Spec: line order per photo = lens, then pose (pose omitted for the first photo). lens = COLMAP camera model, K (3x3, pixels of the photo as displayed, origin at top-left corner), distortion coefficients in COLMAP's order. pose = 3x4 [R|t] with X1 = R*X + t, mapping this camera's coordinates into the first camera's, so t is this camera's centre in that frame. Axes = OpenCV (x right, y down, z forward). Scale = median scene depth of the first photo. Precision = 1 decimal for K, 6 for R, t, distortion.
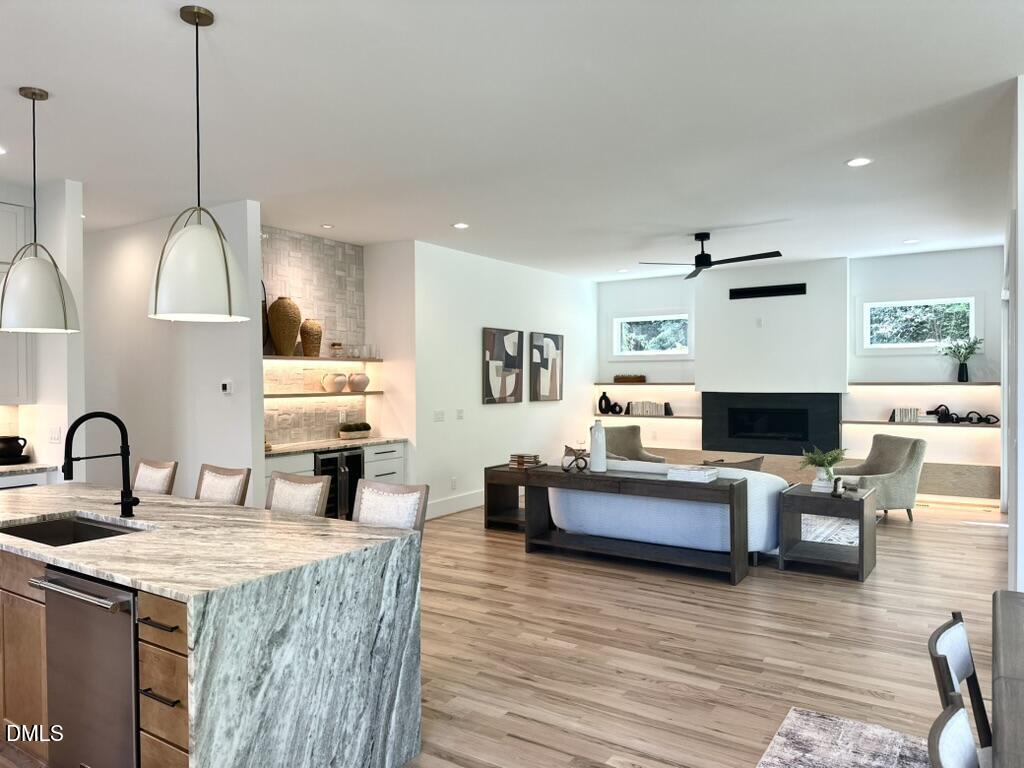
lens RADIAL K [[713.1, 0, 507.9], [0, 713.1, 391.3], [0, 0, 1]] dist [0.117537, -0.184163]
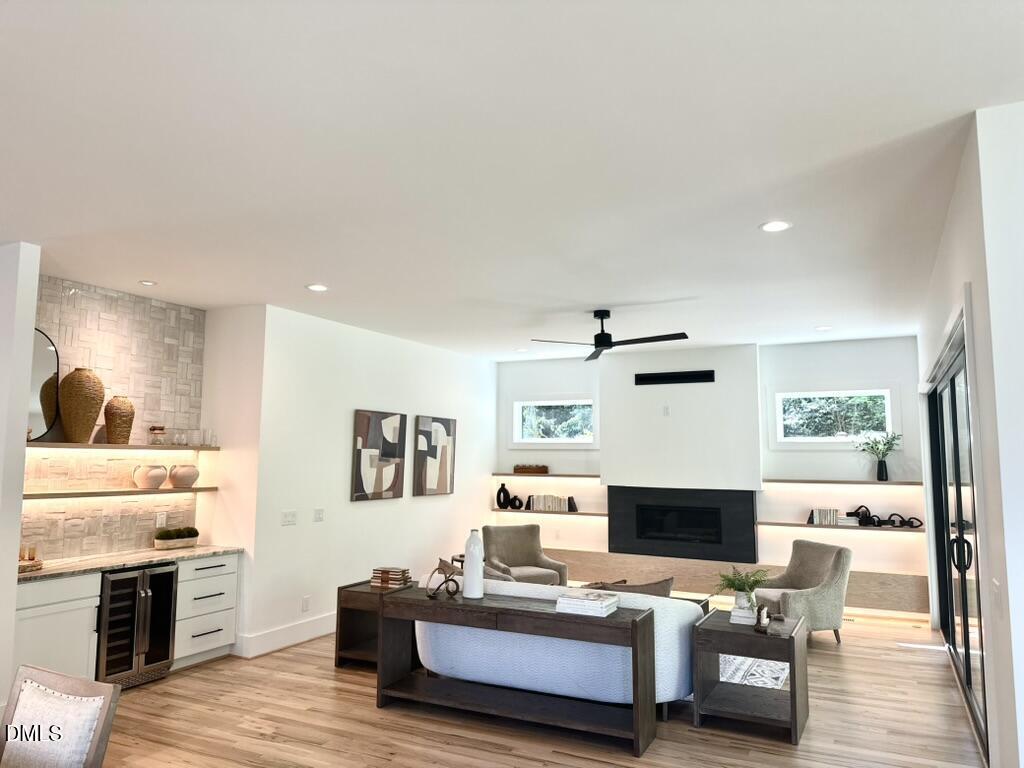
lens RADIAL K [[715.2, 0, 512.0], [0, 715.2, 384.0], [0, 0, 1]] dist [0.103618, -0.142045]
pose [[0.992997, 0.024439, 0.115584, 0.062848], [-0.010141, 0.992390, -0.122713, -0.020465], [-0.117703, 0.120681, 0.985689, 0.161982]]
